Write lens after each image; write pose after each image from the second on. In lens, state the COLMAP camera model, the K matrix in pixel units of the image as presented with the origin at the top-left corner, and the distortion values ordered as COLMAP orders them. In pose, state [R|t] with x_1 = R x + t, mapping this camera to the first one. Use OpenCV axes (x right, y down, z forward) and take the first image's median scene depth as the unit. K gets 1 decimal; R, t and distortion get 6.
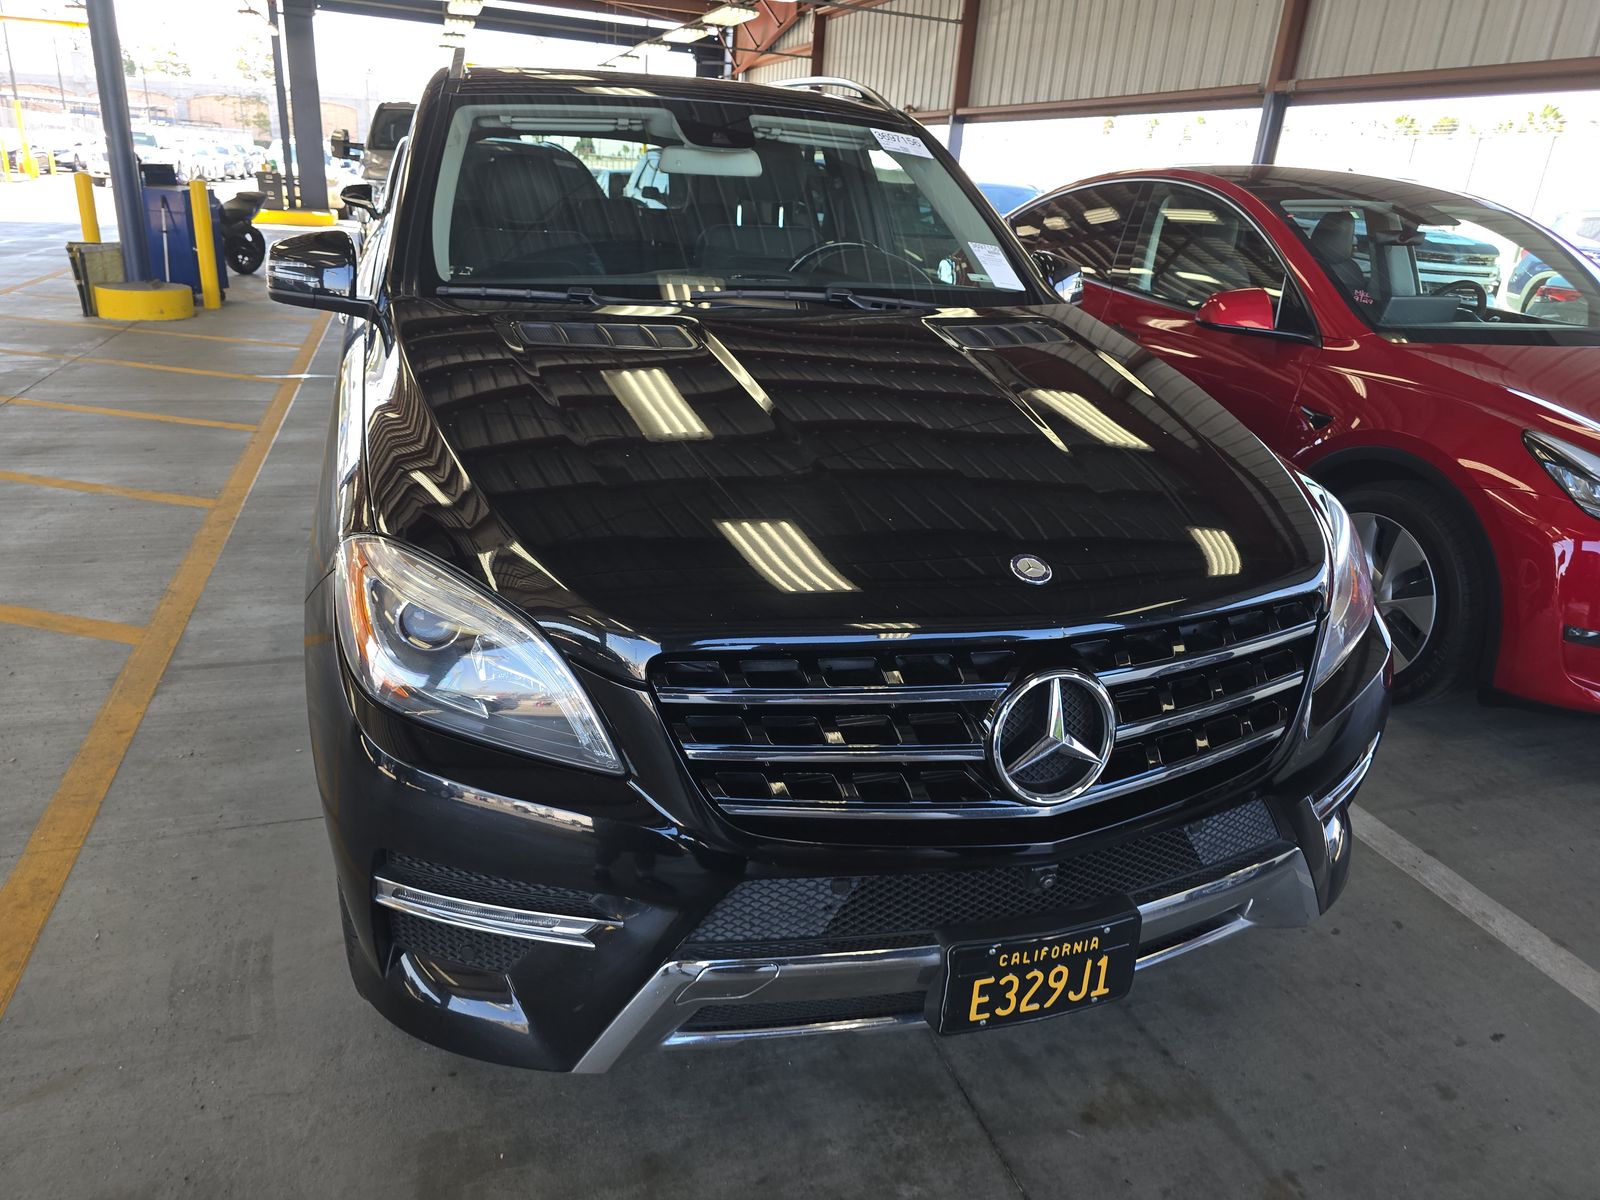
lens RADIAL K [[1095.6, 0, 799.6], [0, 1095.6, 598.5], [0, 0, 1]] dist [0.023196, -0.023353]
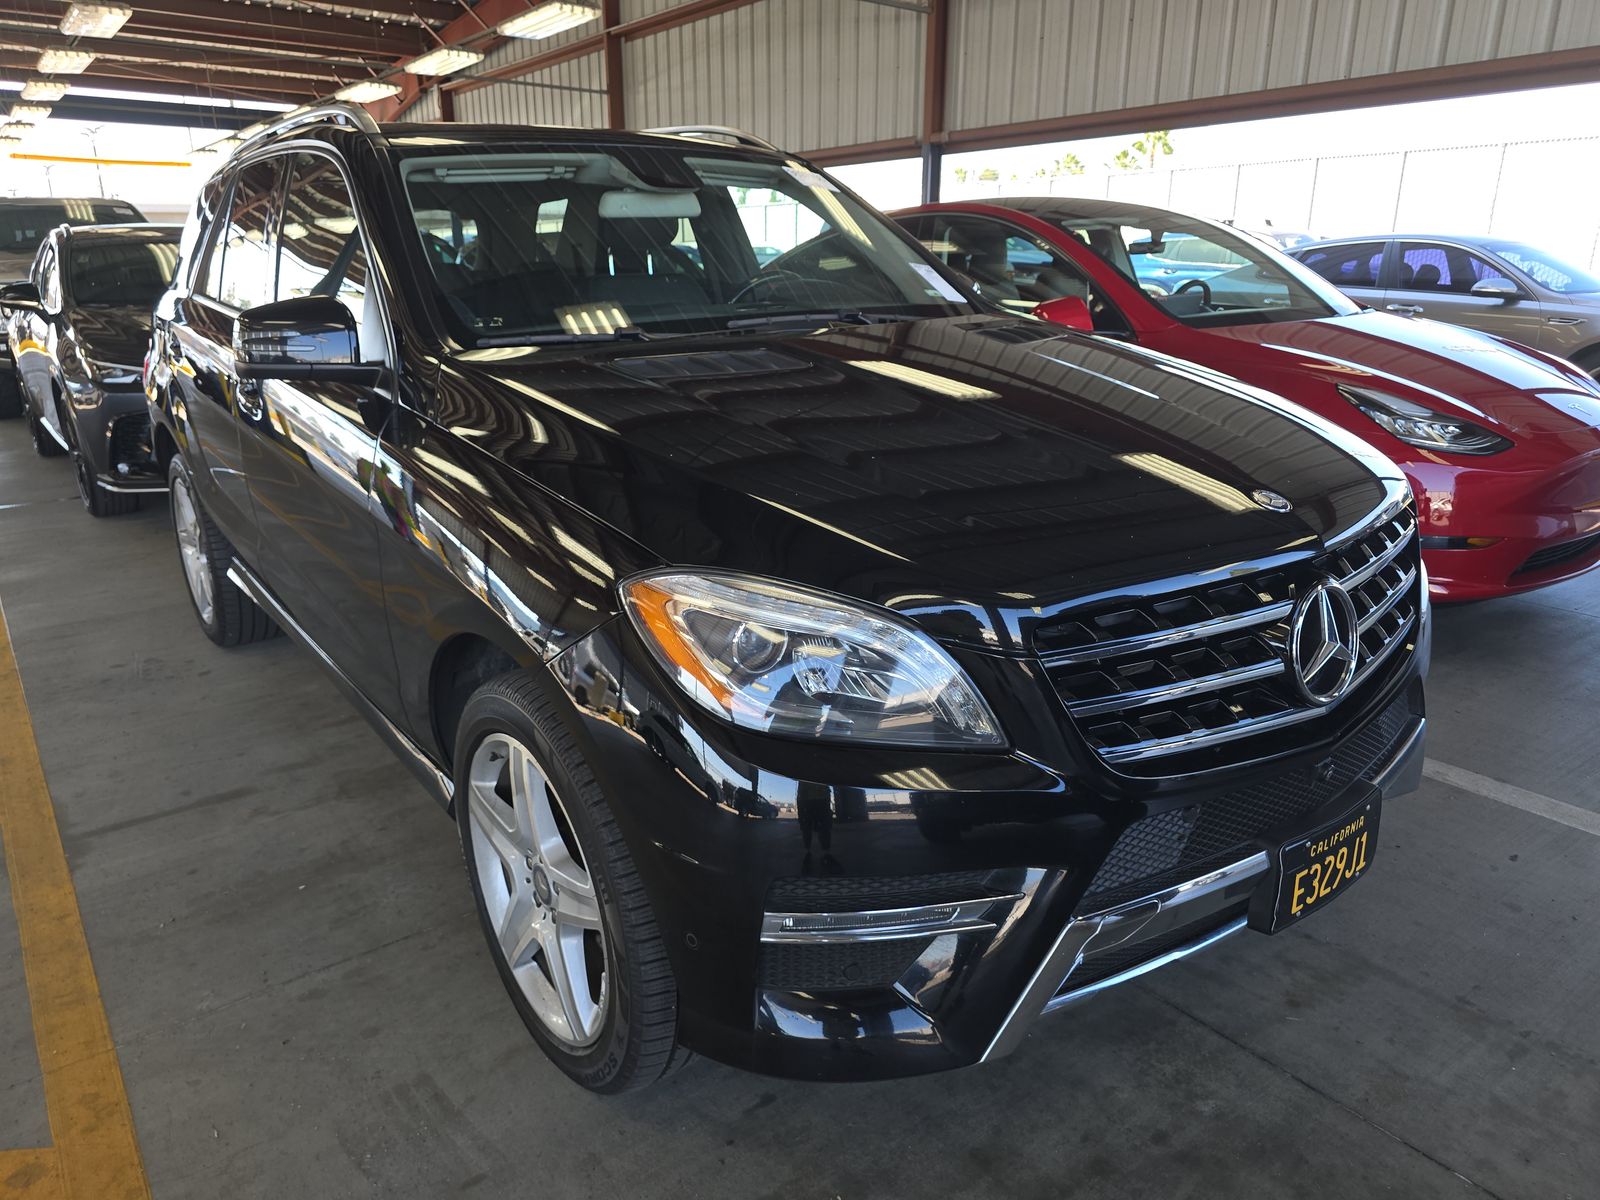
lens RADIAL K [[1095.6, 0, 799.9], [0, 1095.6, 603.3], [0, 0, 1]] dist [0.023196, -0.023353]
pose [[0.941352, -0.163725, 0.295043, -0.266174], [0.178916, 0.983545, -0.025055, 0.007758], [-0.286086, 0.076373, 0.955156, 0.028716]]
